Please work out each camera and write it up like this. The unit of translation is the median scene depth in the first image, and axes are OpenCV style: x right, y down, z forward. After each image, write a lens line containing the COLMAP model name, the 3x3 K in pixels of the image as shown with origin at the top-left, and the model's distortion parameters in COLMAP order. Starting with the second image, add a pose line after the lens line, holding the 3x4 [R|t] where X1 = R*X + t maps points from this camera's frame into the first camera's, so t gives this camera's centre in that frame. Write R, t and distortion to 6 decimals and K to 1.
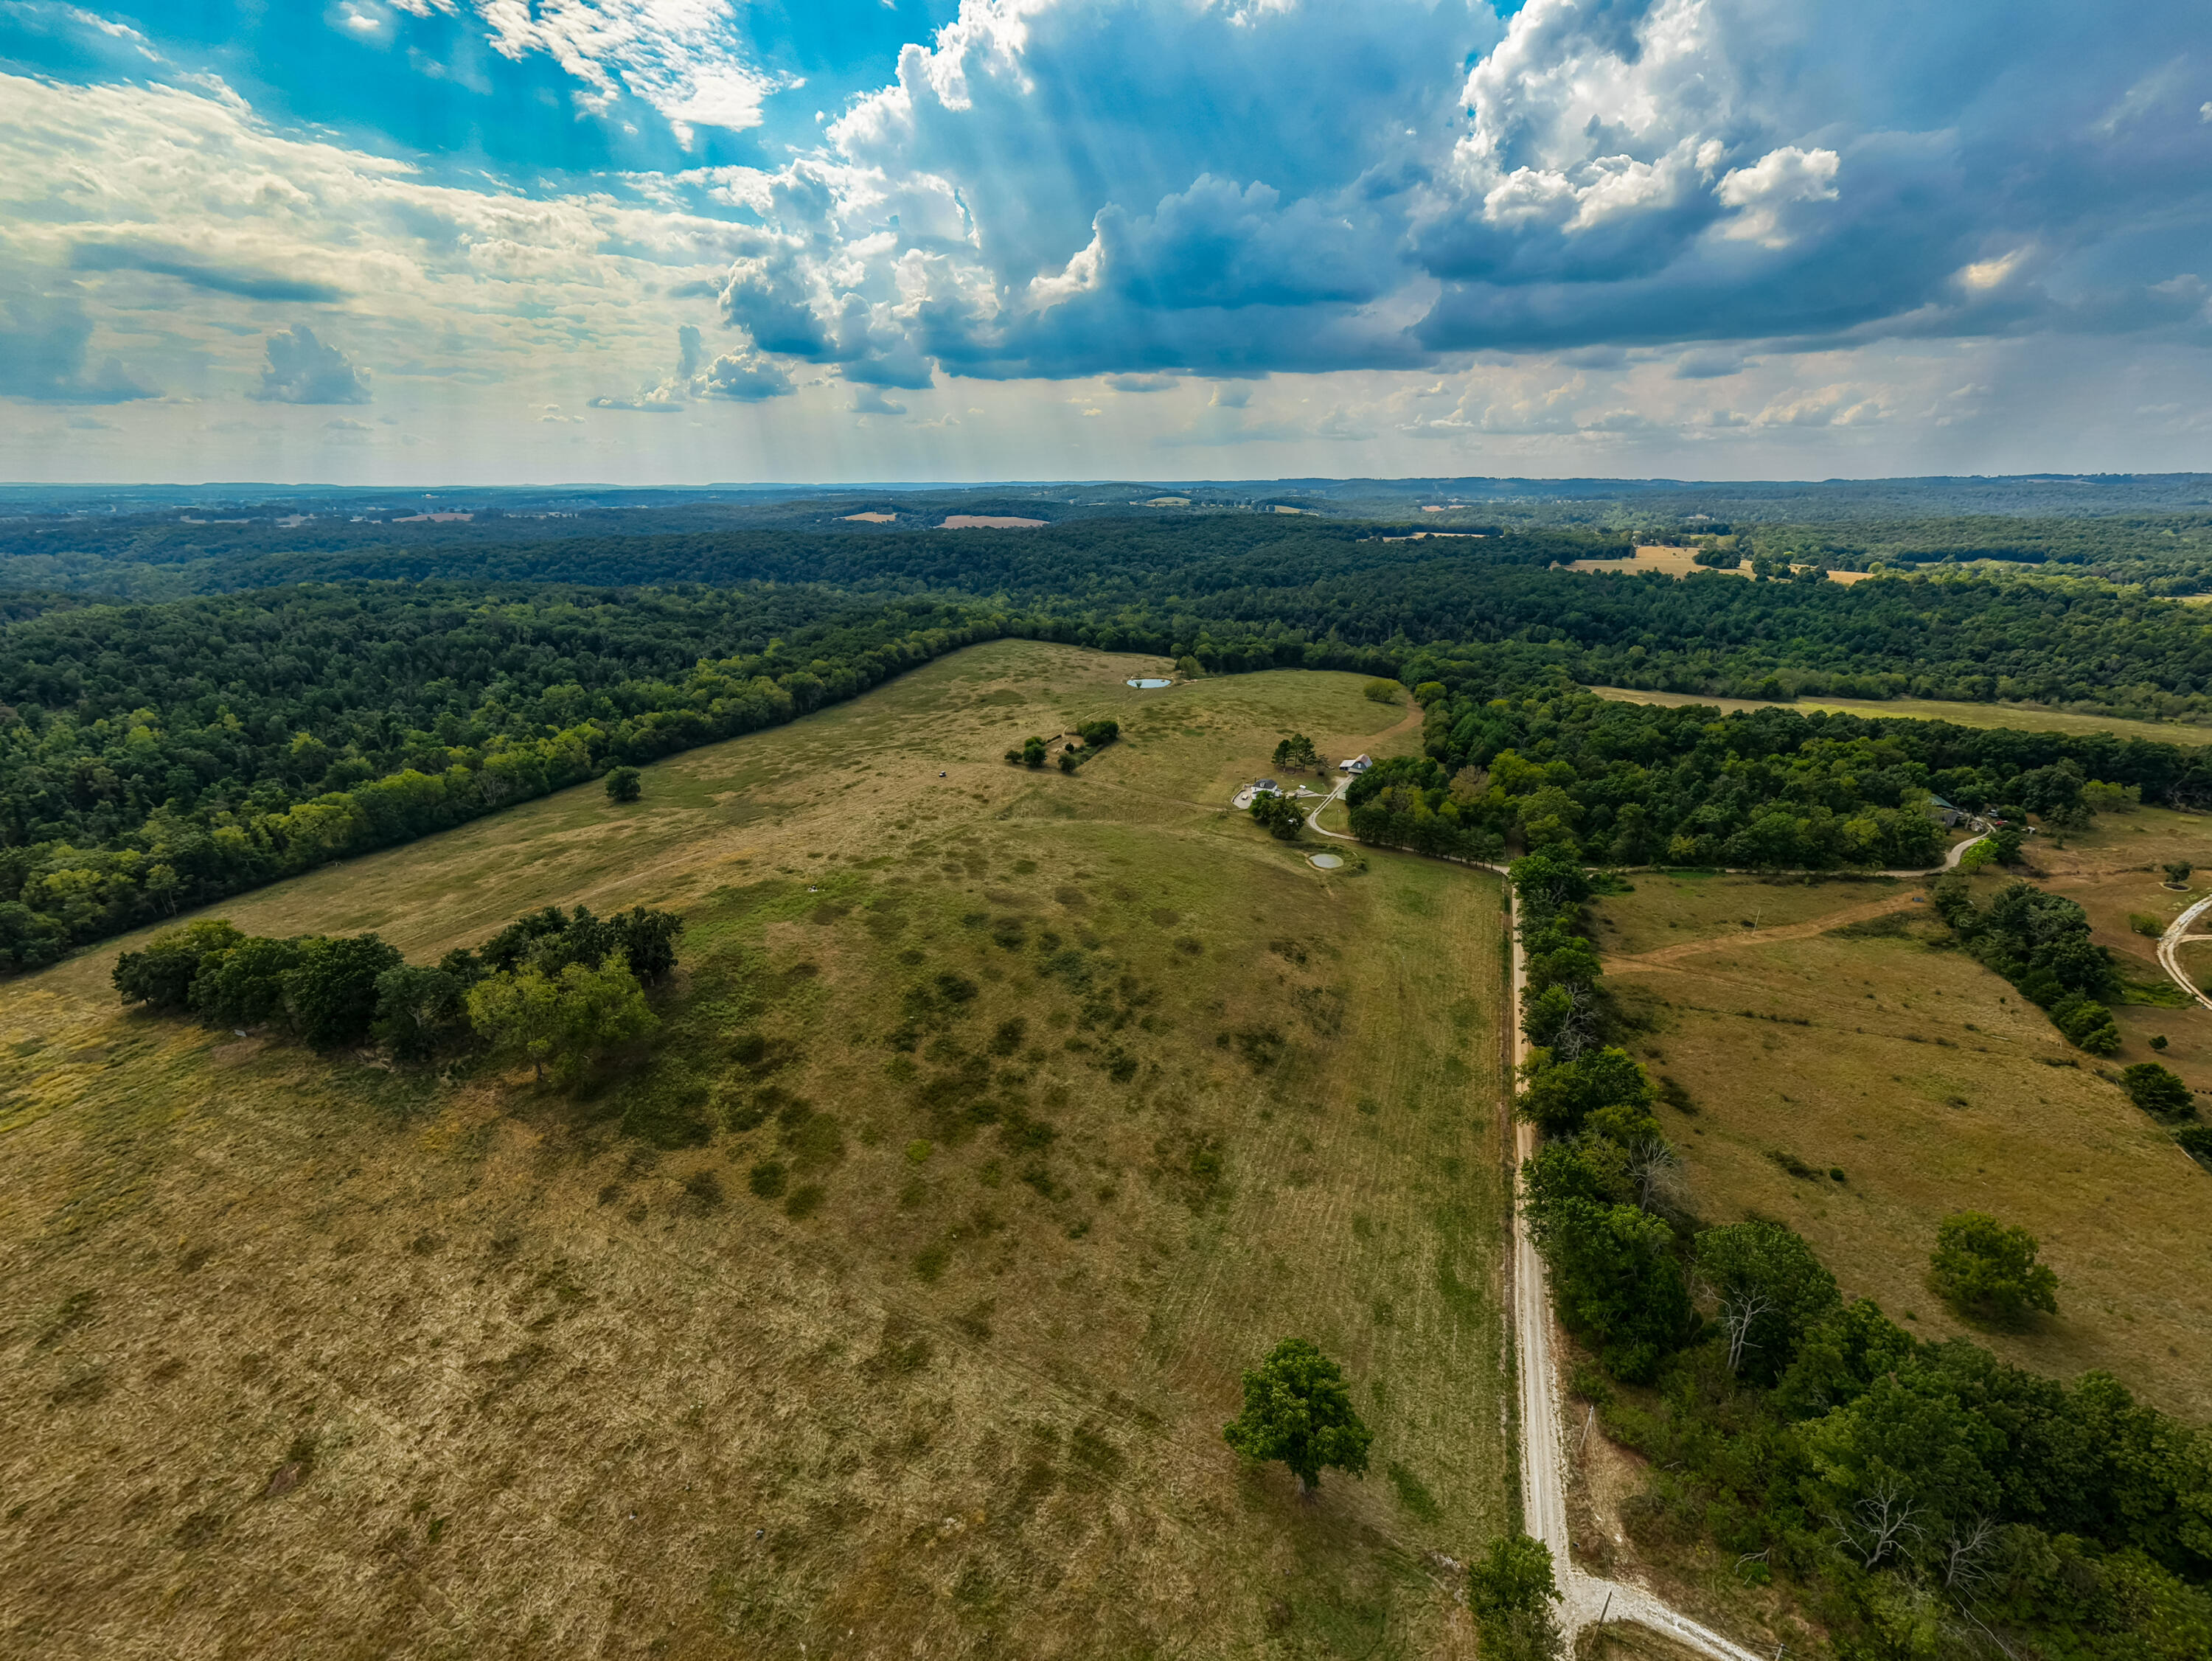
lens RADIAL K [[1514.3, 0, 1099.7], [0, 1514.3, 837.5], [0, 0, 1]] dist [0.015765, -0.007797]
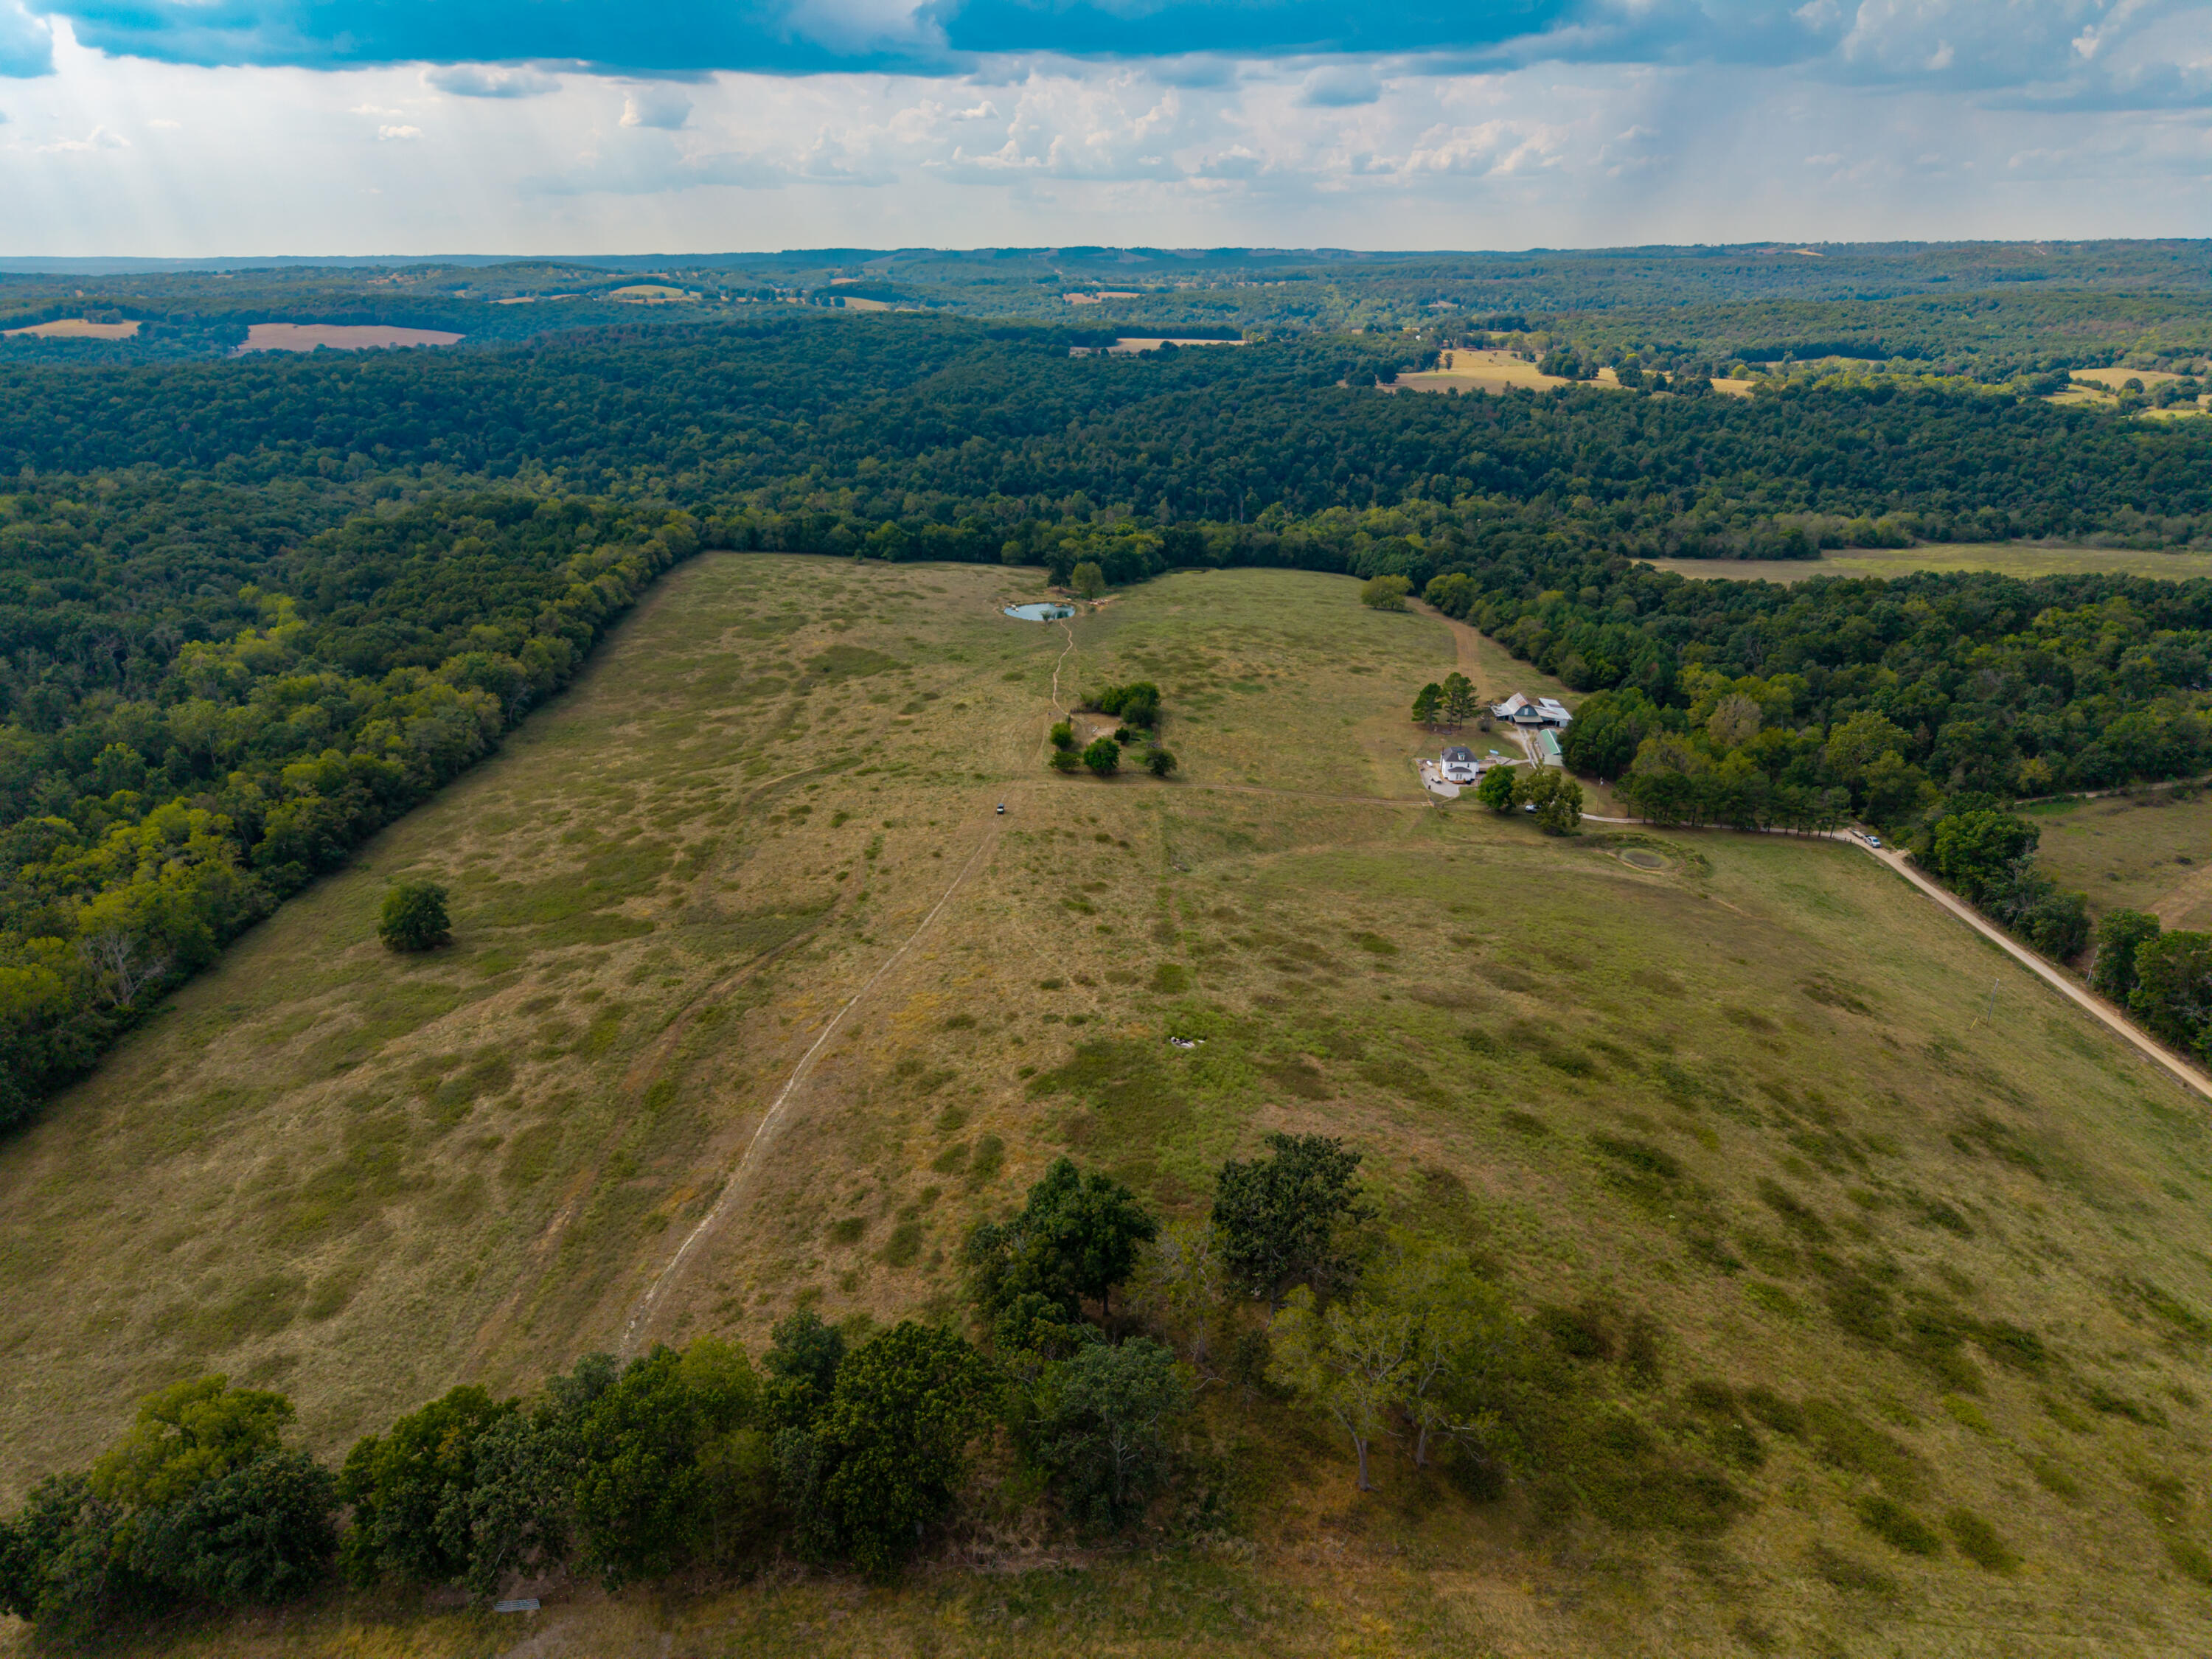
lens RADIAL K [[2353.7, 0, 1106.6], [0, 2353.7, 818.3], [0, 0, 1]] dist [0.011190, 0.000000]
pose [[0.826778, -0.141501, 0.544441, -0.430726], [0.127546, 0.989794, 0.063559, -0.069261], [-0.547878, 0.016892, 0.836388, 0.174940]]
